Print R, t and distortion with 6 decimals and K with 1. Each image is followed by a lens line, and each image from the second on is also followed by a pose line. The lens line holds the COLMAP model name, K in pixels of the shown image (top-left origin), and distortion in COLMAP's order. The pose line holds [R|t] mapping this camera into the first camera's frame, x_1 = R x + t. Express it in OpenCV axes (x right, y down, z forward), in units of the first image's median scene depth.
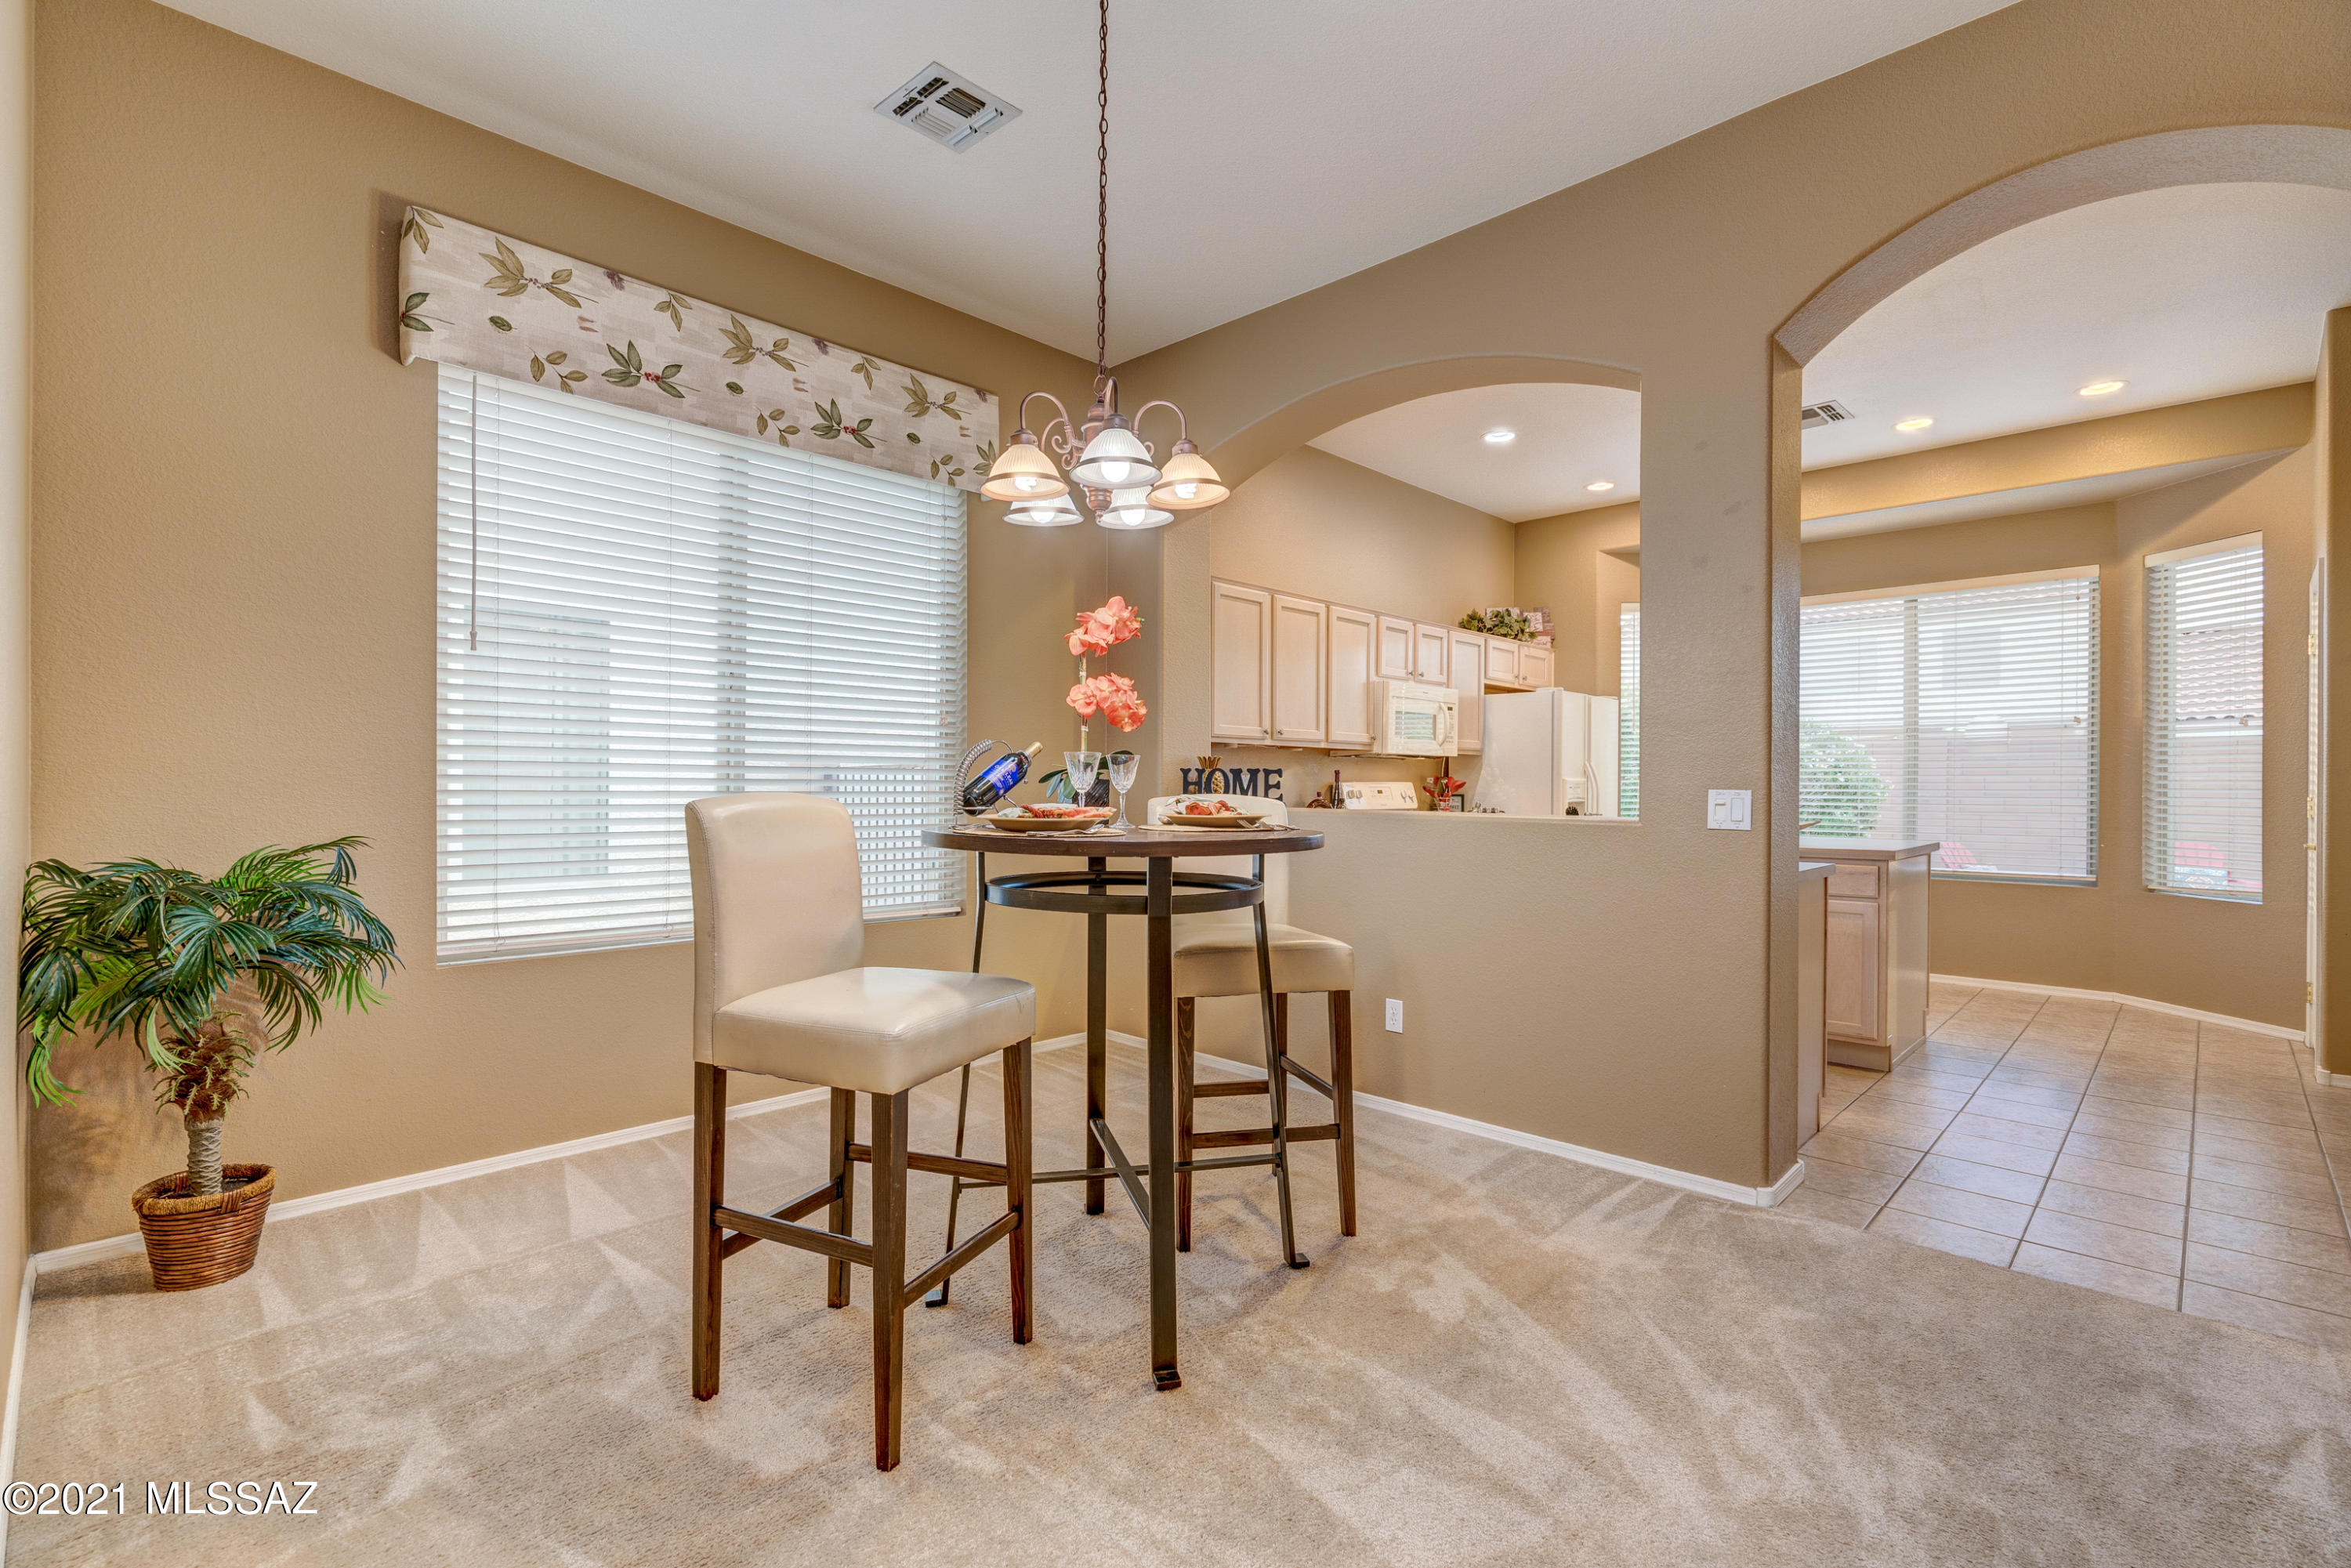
lens RADIAL K [[1061.1, 0, 1169.3], [0, 1061.1, 786.6], [0, 0, 1]] dist [-0.006369, 0.002614]
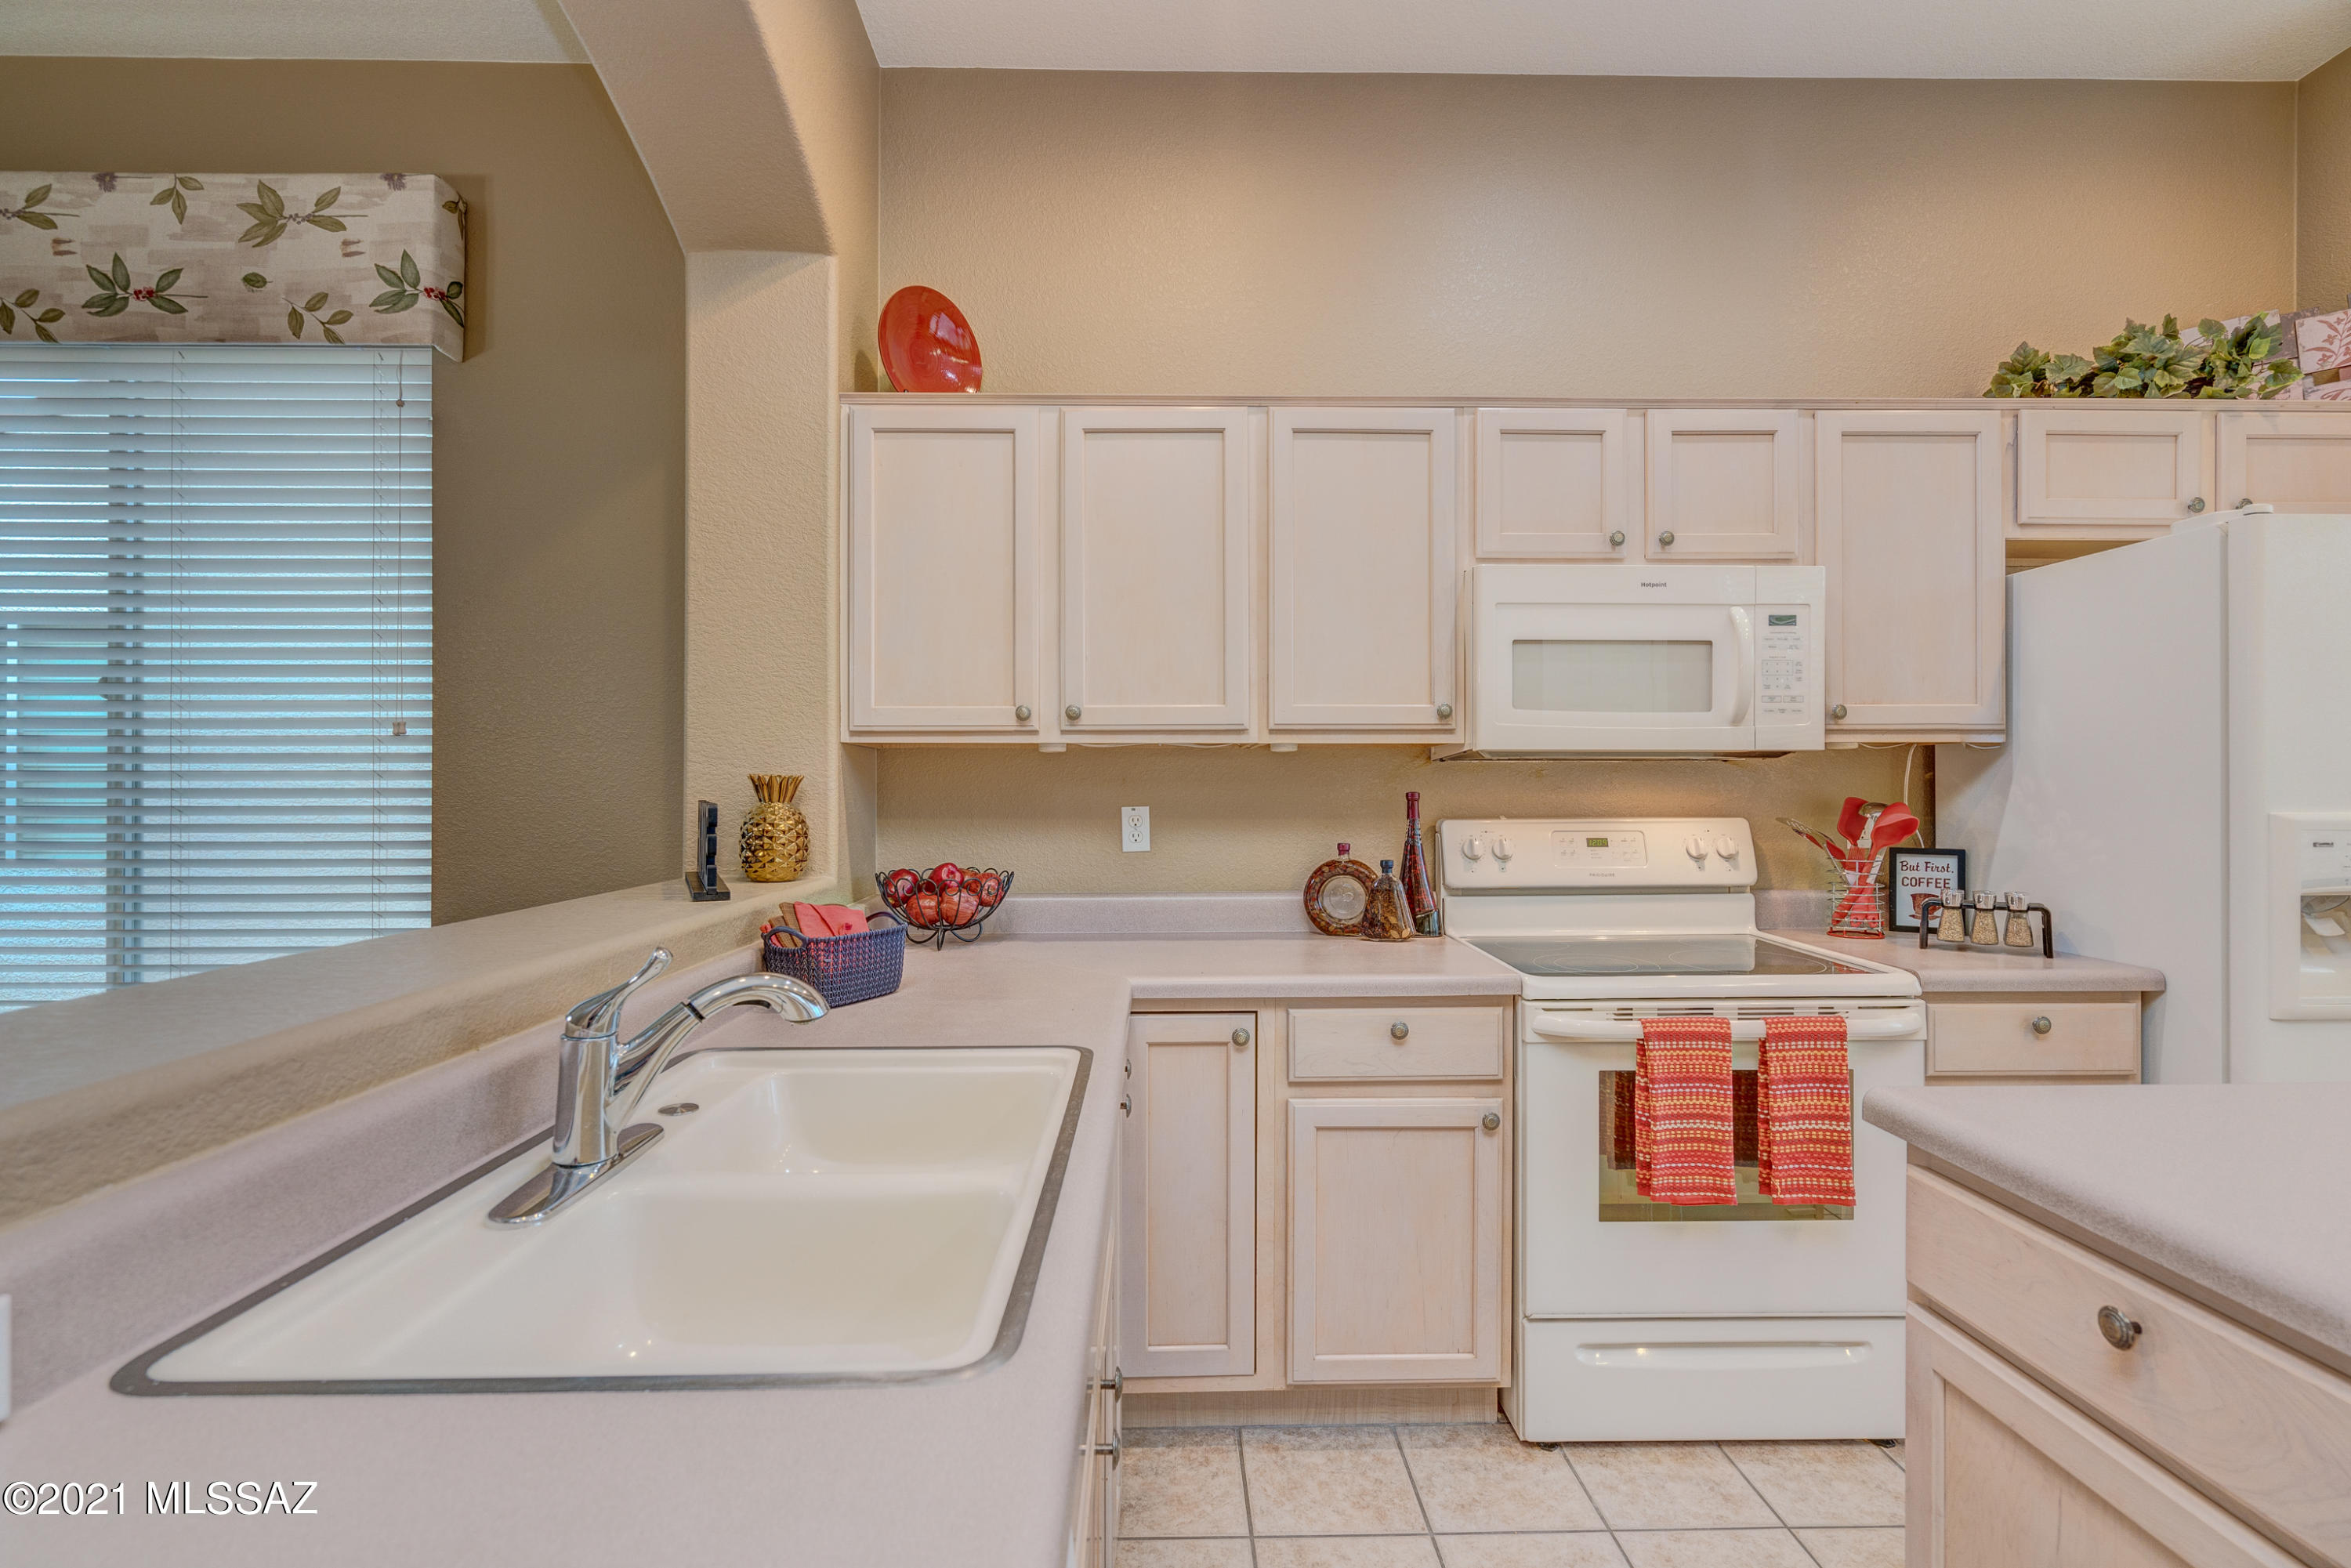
lens RADIAL K [[1092.2, 0, 1130.6], [0, 1092.2, 786.6], [0, 0, 1]] dist [-0.003206, 0.001884]
pose [[0.716171, -0.007168, -0.697888, 0.773998], [0.005240, 0.999974, -0.004893, -0.032795], [0.697905, -0.000152, 0.716190, 1.209379]]
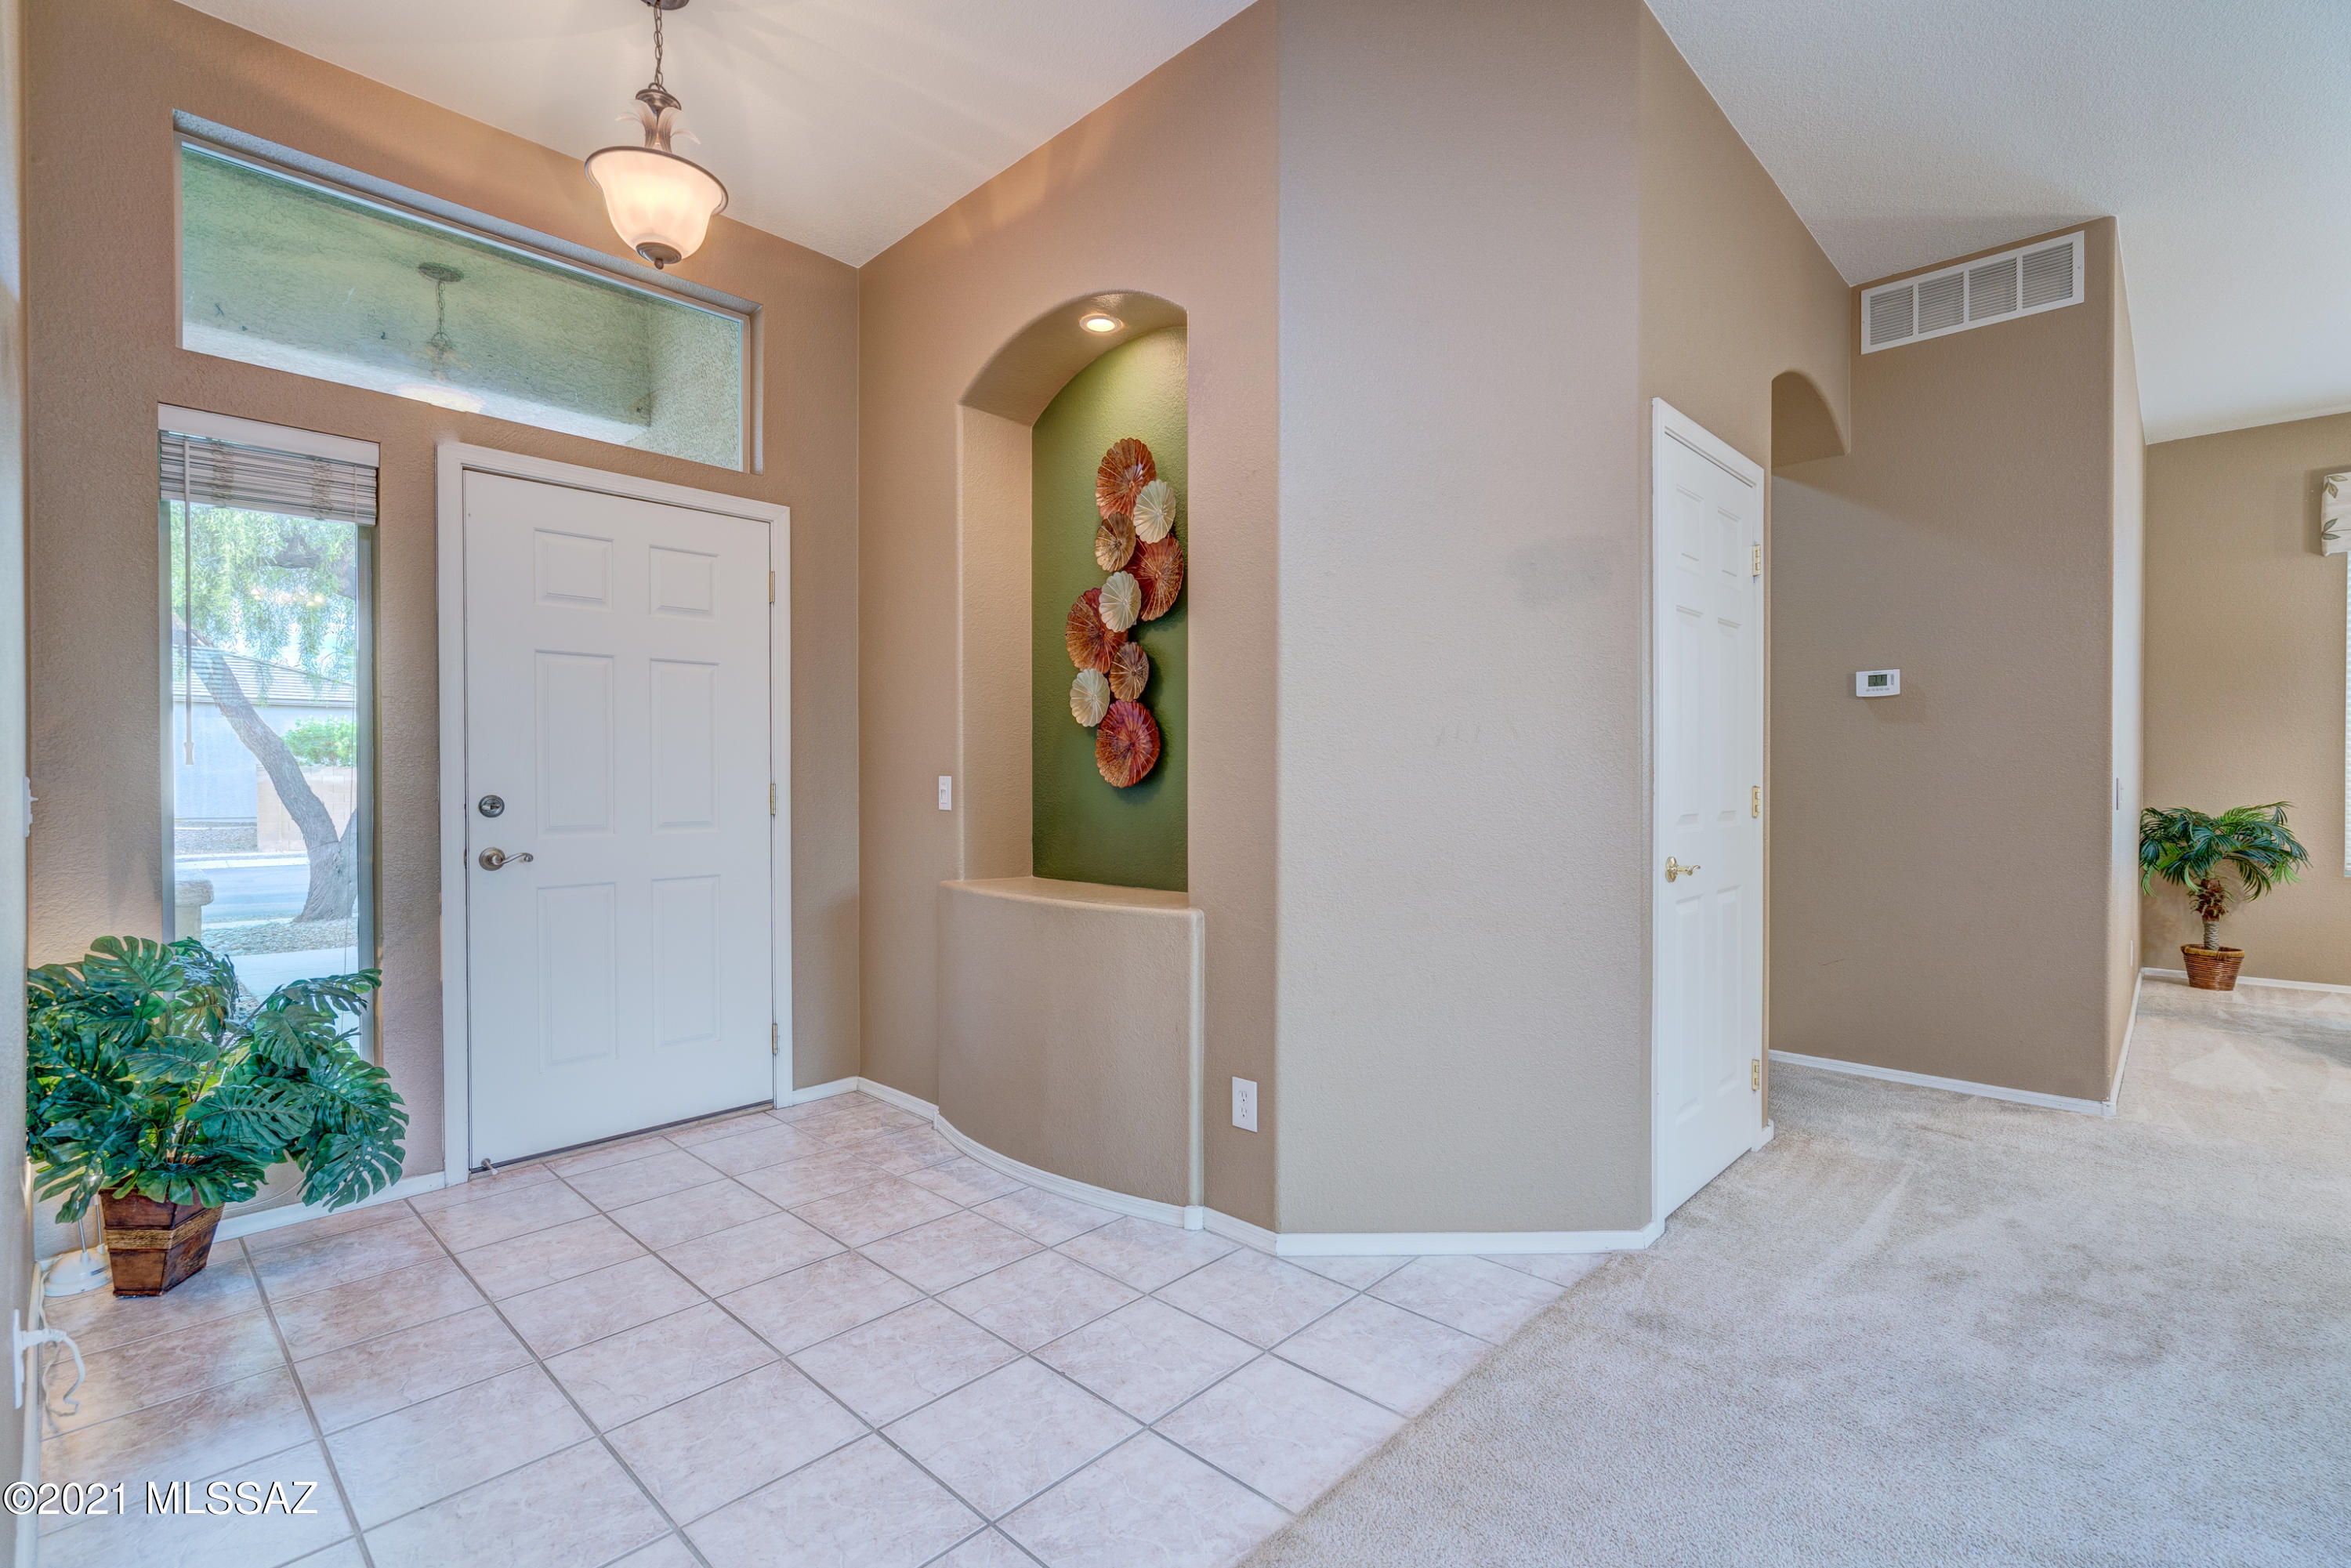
lens RADIAL K [[1061.1, 0, 1168.3], [0, 1061.1, 790.8], [0, 0, 1]] dist [-0.006369, 0.002614]
pose [[0.008242, 0.005113, -0.999953, 1.159904], [0.002638, 0.999983, 0.005134, 0.007277], [0.999963, -0.002680, 0.008229, -1.094052]]
